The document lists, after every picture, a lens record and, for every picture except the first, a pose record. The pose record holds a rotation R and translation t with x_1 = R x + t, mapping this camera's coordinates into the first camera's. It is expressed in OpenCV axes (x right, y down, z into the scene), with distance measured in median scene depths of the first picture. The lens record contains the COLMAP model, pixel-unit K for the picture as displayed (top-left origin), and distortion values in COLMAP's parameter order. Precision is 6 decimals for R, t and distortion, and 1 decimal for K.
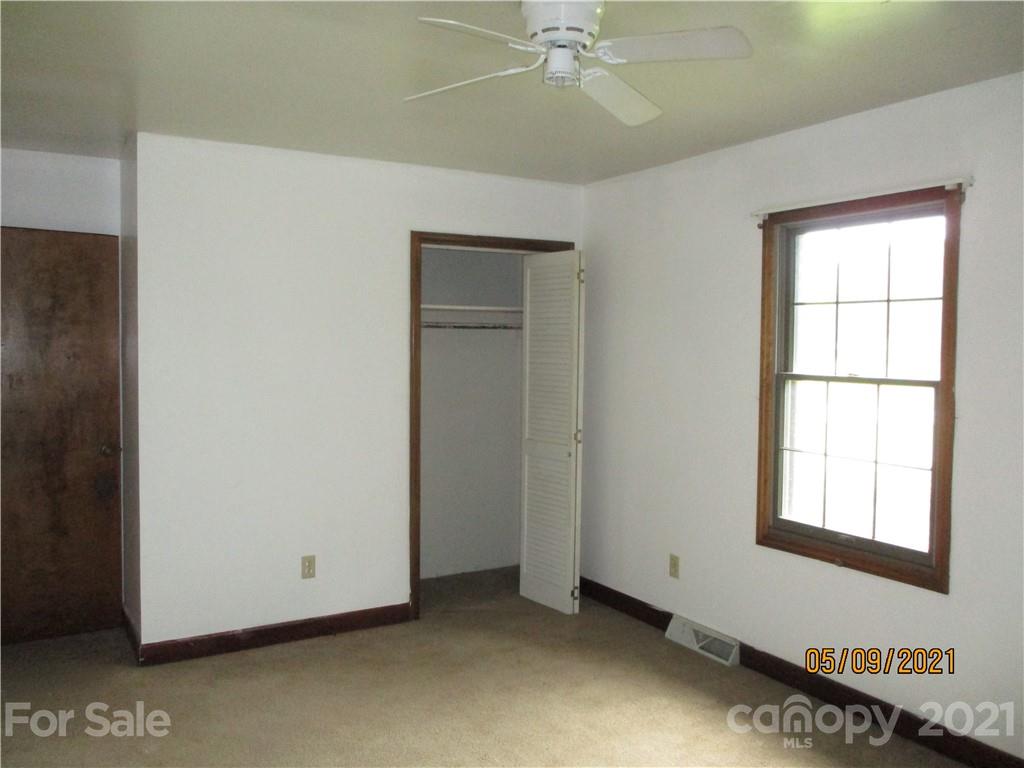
lens RADIAL K [[843.6, 0, 516.2], [0, 843.6, 369.8], [0, 0, 1]] dist [-0.035181, 0.002466]
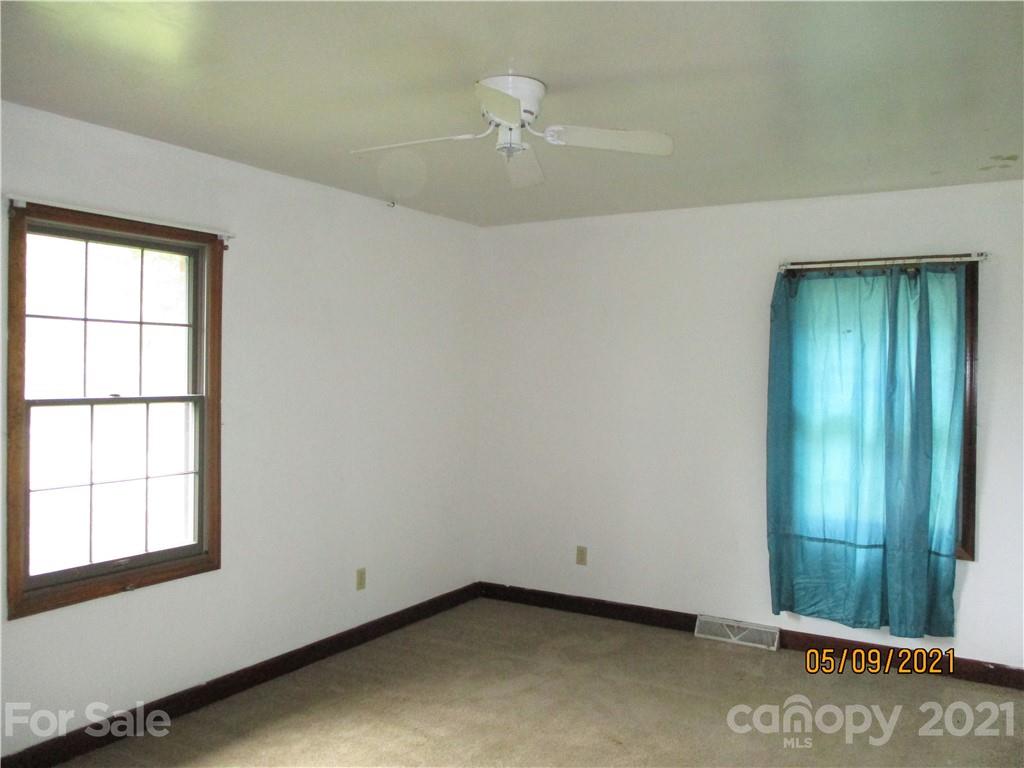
lens RADIAL K [[843.6, 0, 516.2], [0, 843.6, 369.8], [0, 0, 1]] dist [-0.035181, 0.002466]
pose [[-0.470093, -0.006808, 0.882591, -0.694025], [0.019919, 0.999634, 0.018320, -0.033190], [-0.882392, 0.026193, -0.469785, 1.064655]]
